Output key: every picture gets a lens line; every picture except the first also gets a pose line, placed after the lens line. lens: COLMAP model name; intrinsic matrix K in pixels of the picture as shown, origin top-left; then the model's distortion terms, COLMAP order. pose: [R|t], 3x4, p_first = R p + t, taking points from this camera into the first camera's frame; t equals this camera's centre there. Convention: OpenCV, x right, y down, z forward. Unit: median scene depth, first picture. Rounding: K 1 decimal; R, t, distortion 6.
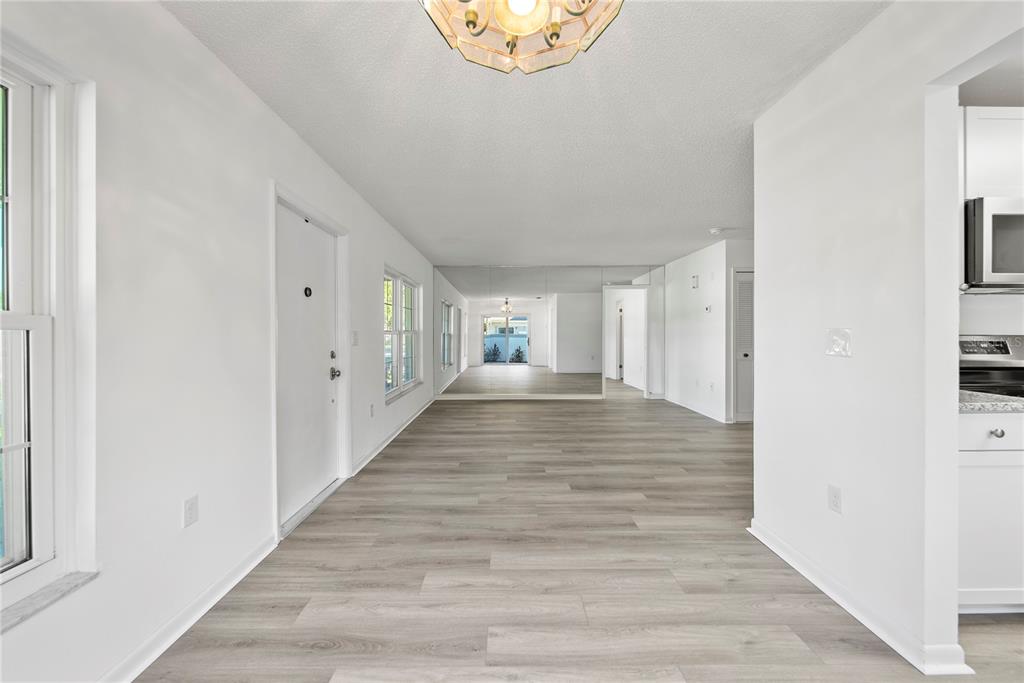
lens RADIAL K [[370.6, 0, 506.2], [0, 370.6, 337.6], [0, 0, 1]] dist [0.000348, -0.000300]
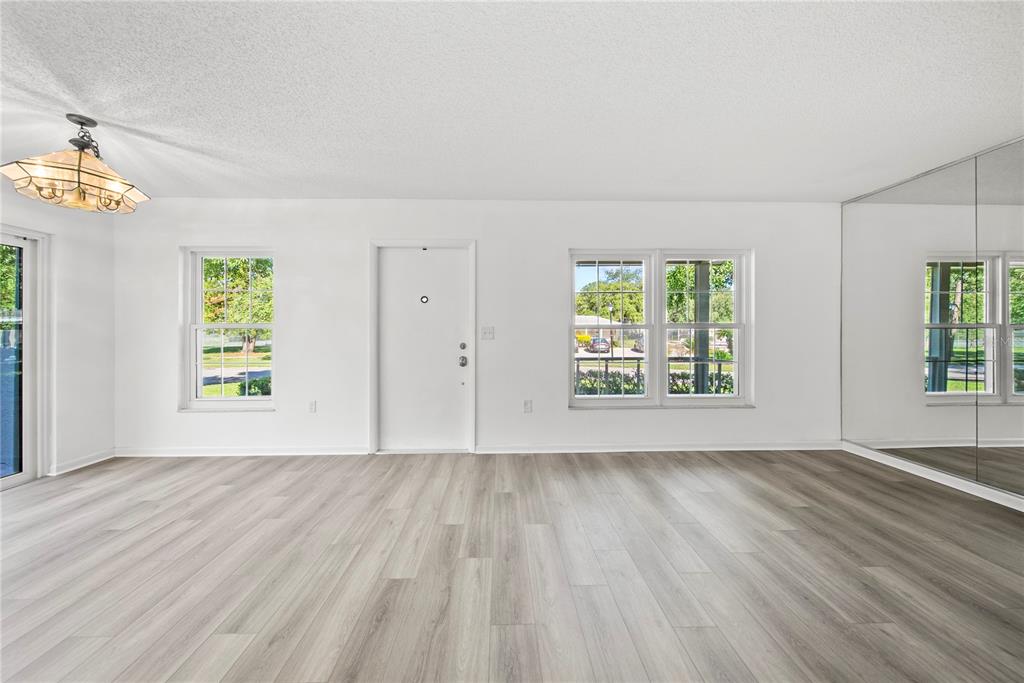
lens RADIAL K [[370.6, 0, 510.3], [0, 370.6, 332.4], [0, 0, 1]] dist [0.000348, -0.000300]
pose [[0.018587, 0.016324, -0.999694, 0.961869], [-0.004947, 0.999856, 0.016235, -0.024904], [0.999815, 0.004644, 0.018665, 1.427540]]
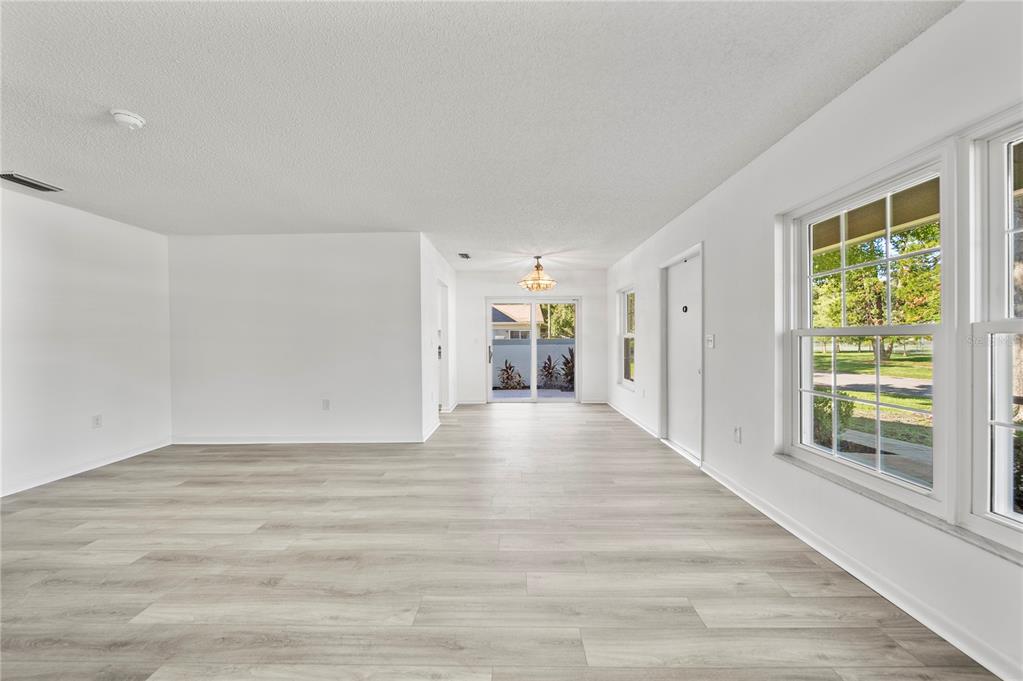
lens RADIAL K [[370.2, 0, 511.0], [0, 370.2, 336.9], [0, 0, 1]] dist [0.000348, -0.000300]
pose [[-0.999470, 0.016679, 0.027972, 0.131005], [0.016765, 0.999856, 0.002810, -0.030136], [-0.027921, 0.003278, -0.999605, 2.769724]]
